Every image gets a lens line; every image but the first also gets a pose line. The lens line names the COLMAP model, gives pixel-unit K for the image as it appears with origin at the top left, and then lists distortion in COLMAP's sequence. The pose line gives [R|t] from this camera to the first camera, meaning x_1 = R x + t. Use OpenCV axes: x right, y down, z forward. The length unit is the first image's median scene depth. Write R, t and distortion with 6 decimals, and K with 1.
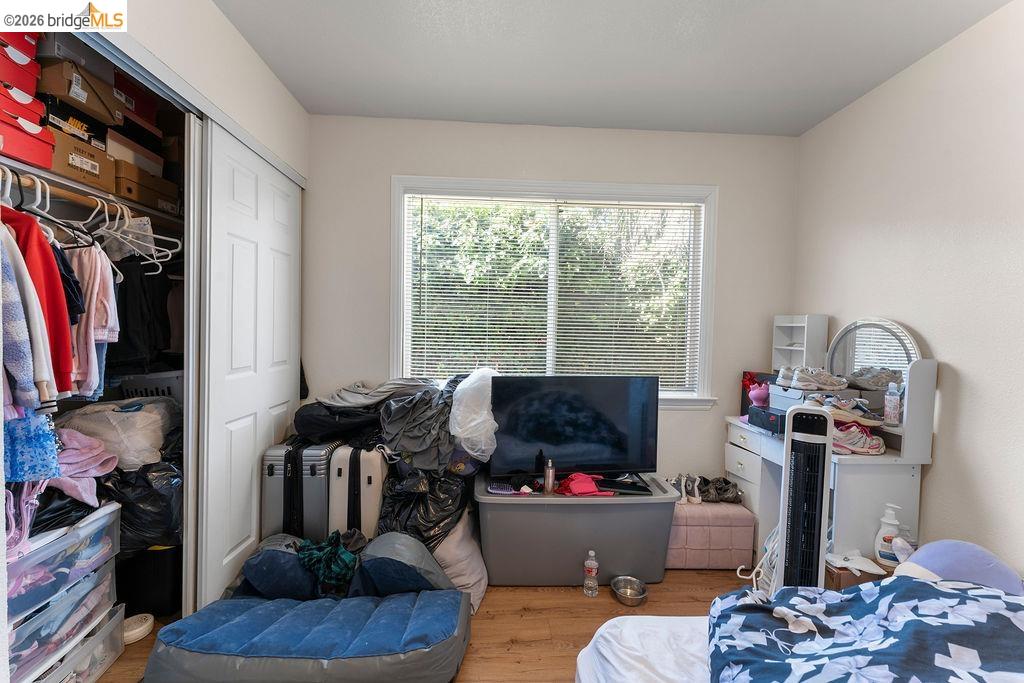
lens RADIAL K [[411.7, 0, 511.4], [0, 411.7, 346.4], [0, 0, 1]] dist [0.004350, -0.000094]
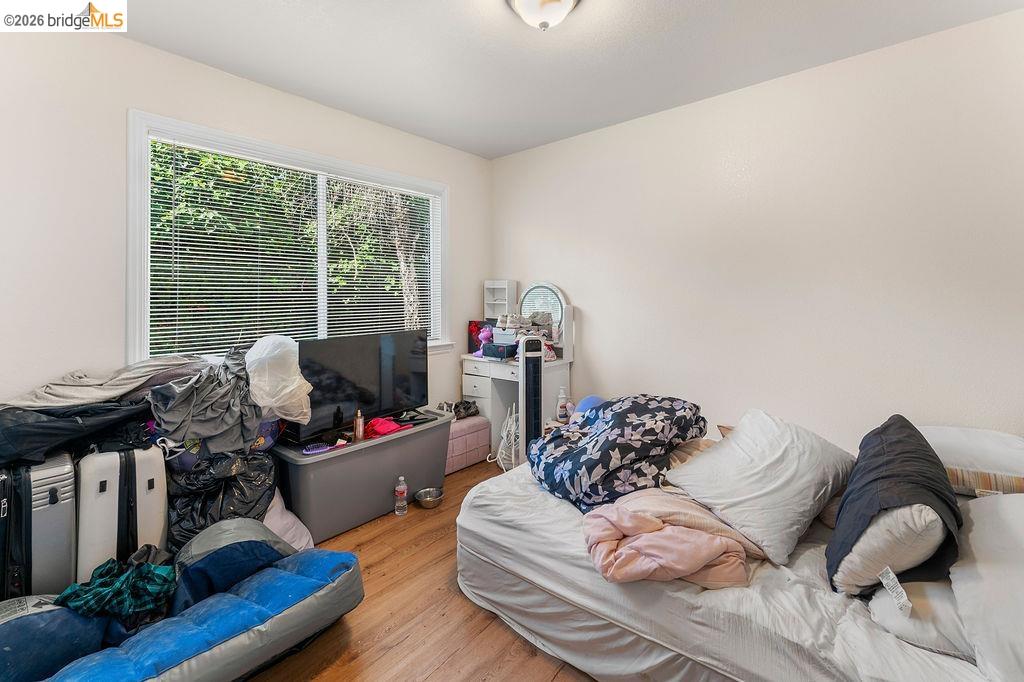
lens RADIAL K [[417.3, 0, 512.1], [0, 417.3, 292.5], [0, 0, 1]] dist [-0.001000, -0.000349]
pose [[0.700067, -0.023712, 0.713683, -0.416782], [0.049689, 0.998644, -0.015561, -0.006669], [-0.712346, 0.046356, 0.700296, -0.106682]]
